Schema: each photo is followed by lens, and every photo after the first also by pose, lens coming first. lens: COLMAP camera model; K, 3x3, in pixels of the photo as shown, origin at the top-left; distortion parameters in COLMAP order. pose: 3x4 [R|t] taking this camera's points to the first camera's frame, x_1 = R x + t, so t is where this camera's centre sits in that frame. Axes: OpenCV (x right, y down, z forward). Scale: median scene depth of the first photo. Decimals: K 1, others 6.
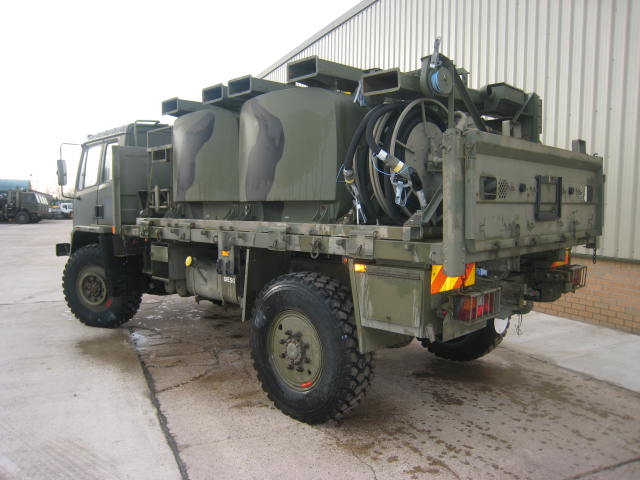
lens RADIAL K [[530.0, 0, 320.0], [0, 530.0, 240.0], [0, 0, 1]] dist [-0.150376, 0.132561]
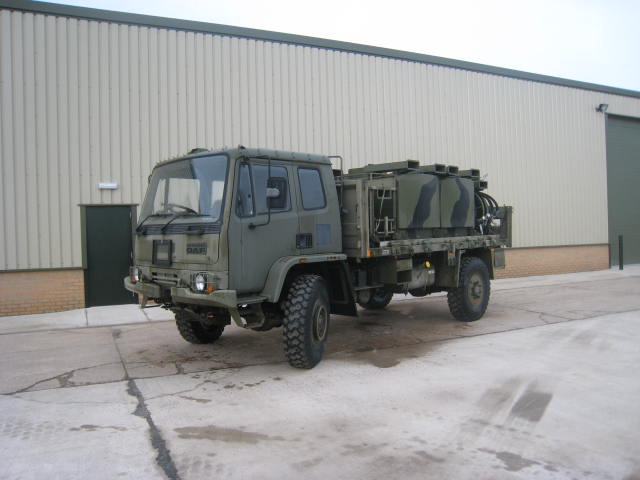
lens RADIAL K [[530.0, 0, 320.0], [0, 530.0, 240.0], [0, 0, 1]] dist [-0.150376, 0.132561]
pose [[-0.021062, -0.022773, 0.999519, -2.172191], [0.089844, 0.995653, 0.024578, -0.122268], [-0.995733, 0.090318, -0.018925, 1.577674]]
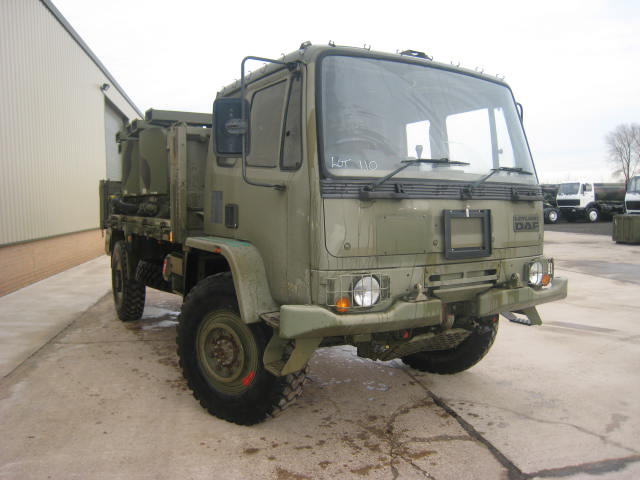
lens RADIAL K [[530.0, 0, 320.0], [0, 530.0, 240.0], [0, 0, 1]] dist [-0.150376, 0.132561]
pose [[-0.976298, -0.016553, 0.215799, -0.671125], [0.012303, 0.991214, 0.131694, -0.186837], [-0.216083, 0.131227, -0.967516, 2.786846]]
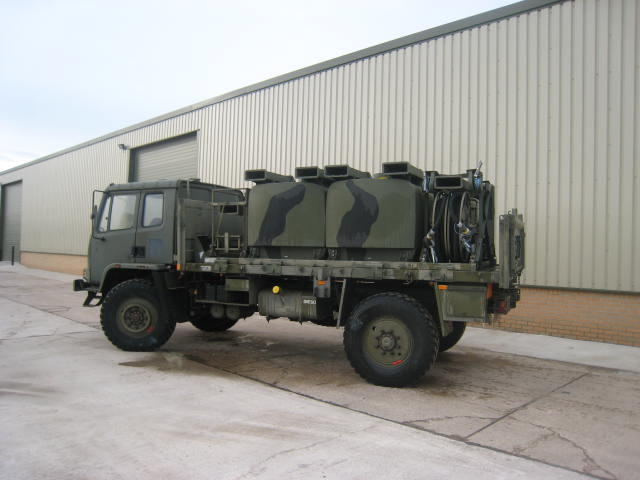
lens RADIAL K [[530.0, 0, 320.0], [0, 530.0, 240.0], [0, 0, 1]] dist [-0.150376, 0.132561]
pose [[0.931984, 0.014495, 0.362208, -0.750100], [0.012244, 0.997371, -0.071418, 0.012708], [-0.362292, 0.070996, 0.929357, -0.388448]]
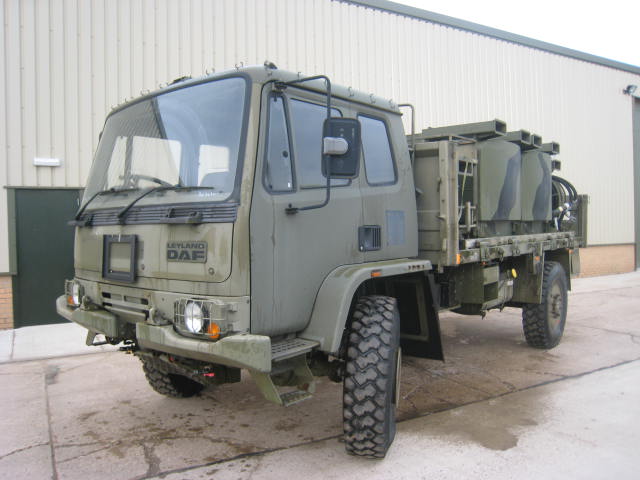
lens RADIAL K [[530.0, 0, 320.0], [0, 530.0, 240.0], [0, 0, 1]] dist [-0.150376, 0.132561]
pose [[-0.091177, -0.028219, 0.995435, -1.534987], [0.082429, 0.995954, 0.035784, -0.121937], [-0.992417, 0.085315, -0.088482, 1.752434]]
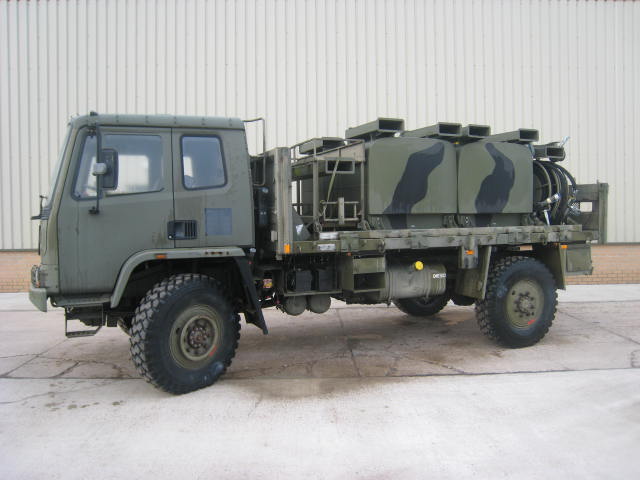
lens RADIAL K [[530.0, 0, 320.0], [0, 530.0, 240.0], [0, 0, 1]] dist [-0.150376, 0.132561]
pose [[0.379826, -0.055773, 0.923375, -1.622917], [0.073876, 0.996821, 0.029820, -0.077194], [-0.922103, 0.056889, 0.382739, 0.878708]]
